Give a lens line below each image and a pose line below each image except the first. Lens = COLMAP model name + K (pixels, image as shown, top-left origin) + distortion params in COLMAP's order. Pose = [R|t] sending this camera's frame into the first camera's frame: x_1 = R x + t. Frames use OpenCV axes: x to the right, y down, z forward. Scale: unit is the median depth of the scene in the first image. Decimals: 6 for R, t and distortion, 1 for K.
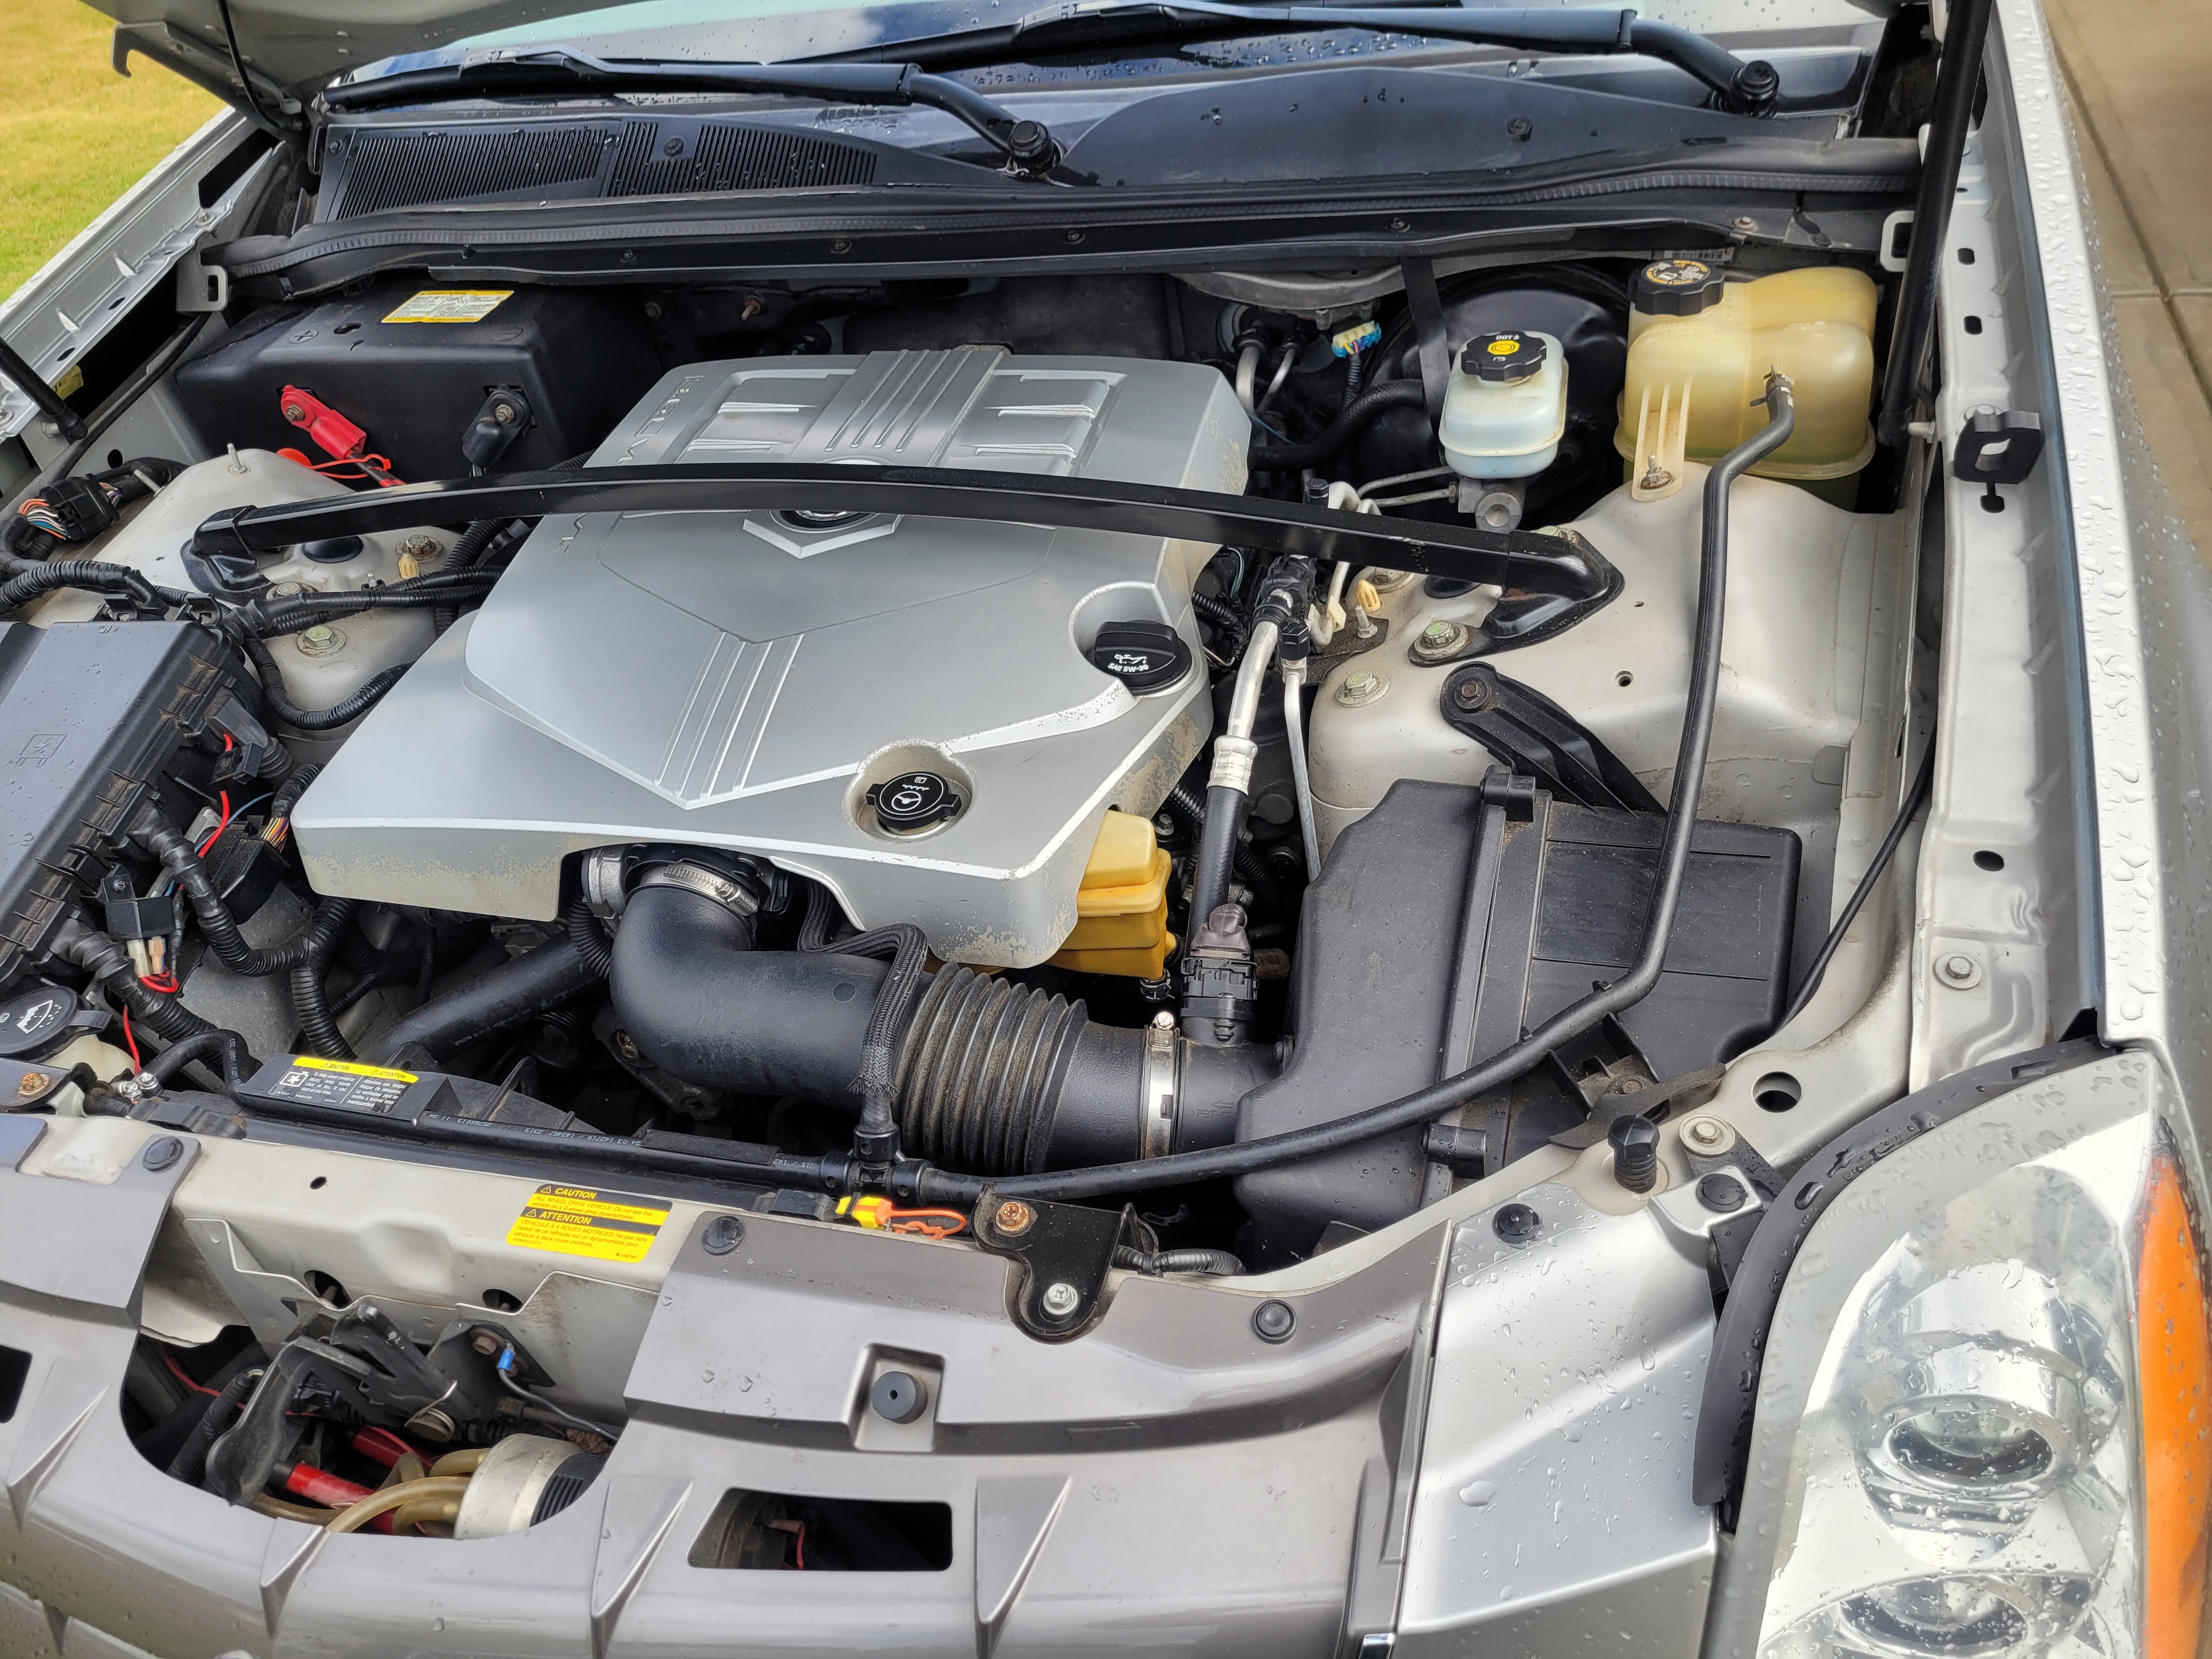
lens RADIAL K [[1685.3, 0, 1099.8], [0, 1685.3, 847.6], [0, 0, 1]] dist [0.039084, -0.038685]
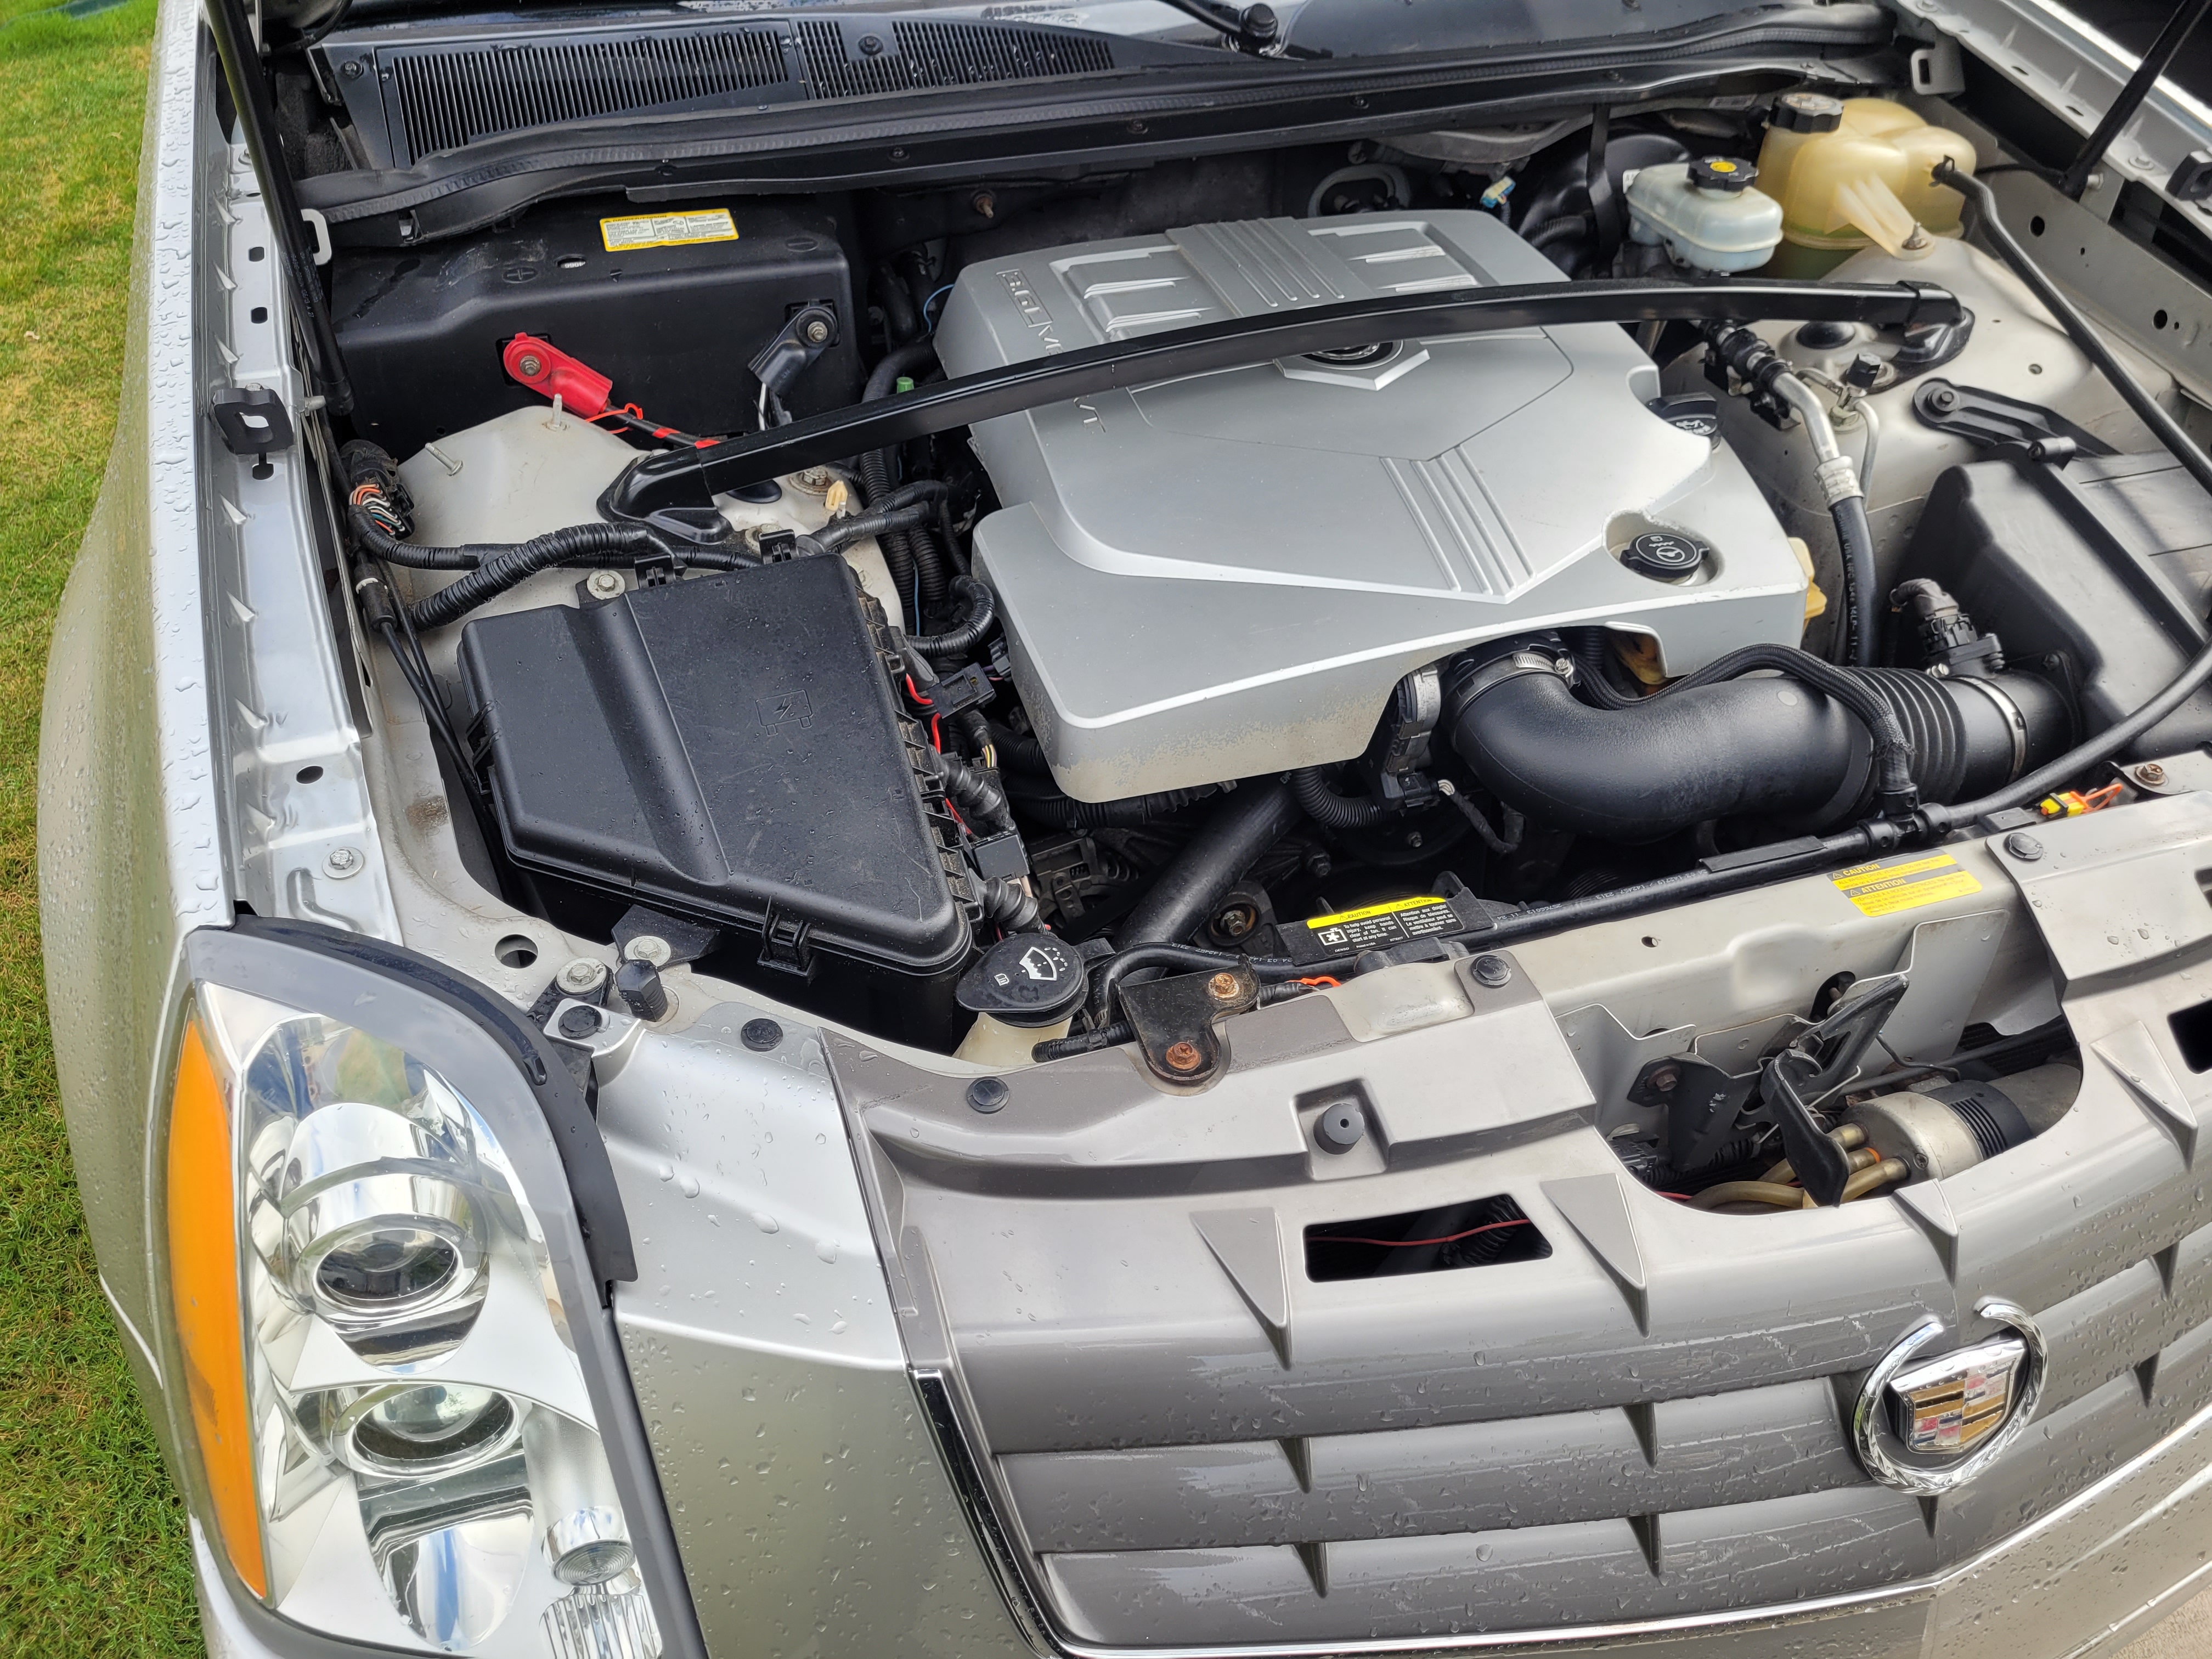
lens RADIAL K [[1685.3, 0, 1096.1], [0, 1685.3, 814.5], [0, 0, 1]] dist [0.039084, -0.038685]
pose [[0.831294, -0.240349, 0.501181, -0.808468], [0.257769, 0.965554, 0.035492, 0.000808], [-0.492448, 0.099685, 0.864614, 0.180350]]
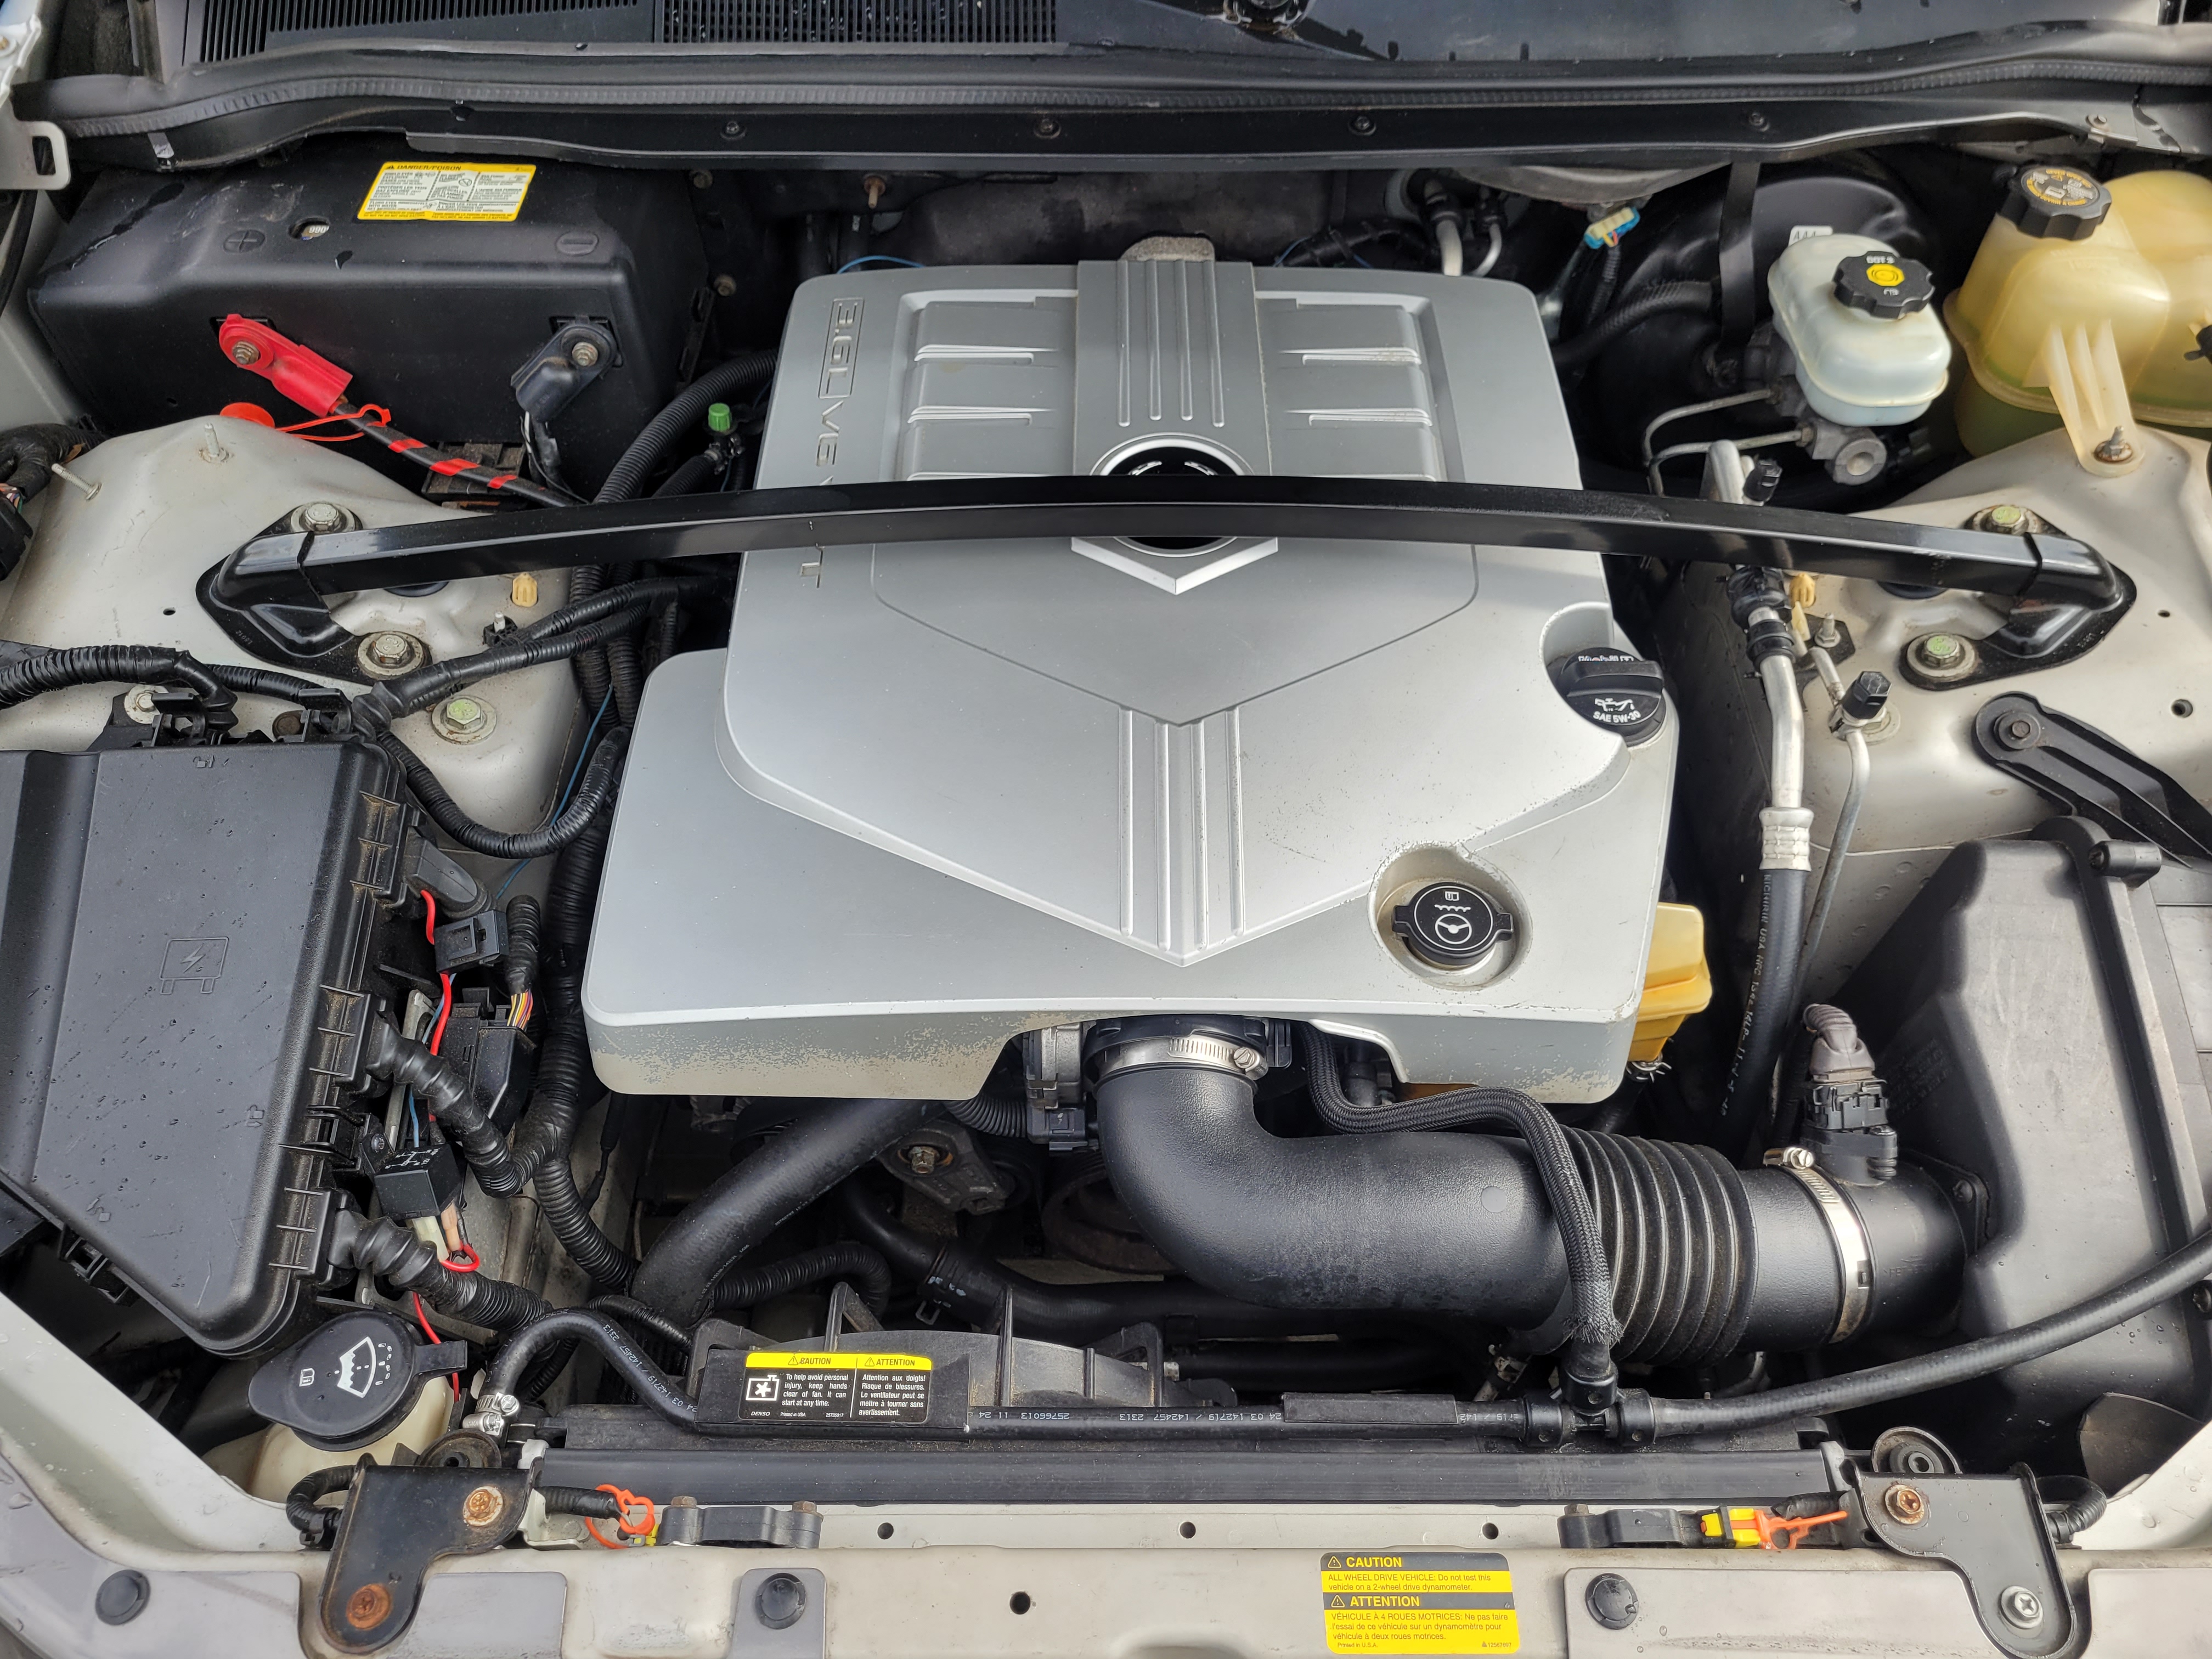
lens RADIAL K [[1685.3, 0, 1108.8], [0, 1685.3, 837.2], [0, 0, 1]] dist [0.039084, -0.038685]
pose [[0.957236, -0.121669, 0.262481, -0.382471], [0.070917, 0.978269, 0.194836, -0.191968], [-0.280482, -0.167889, 0.945062, 0.207553]]
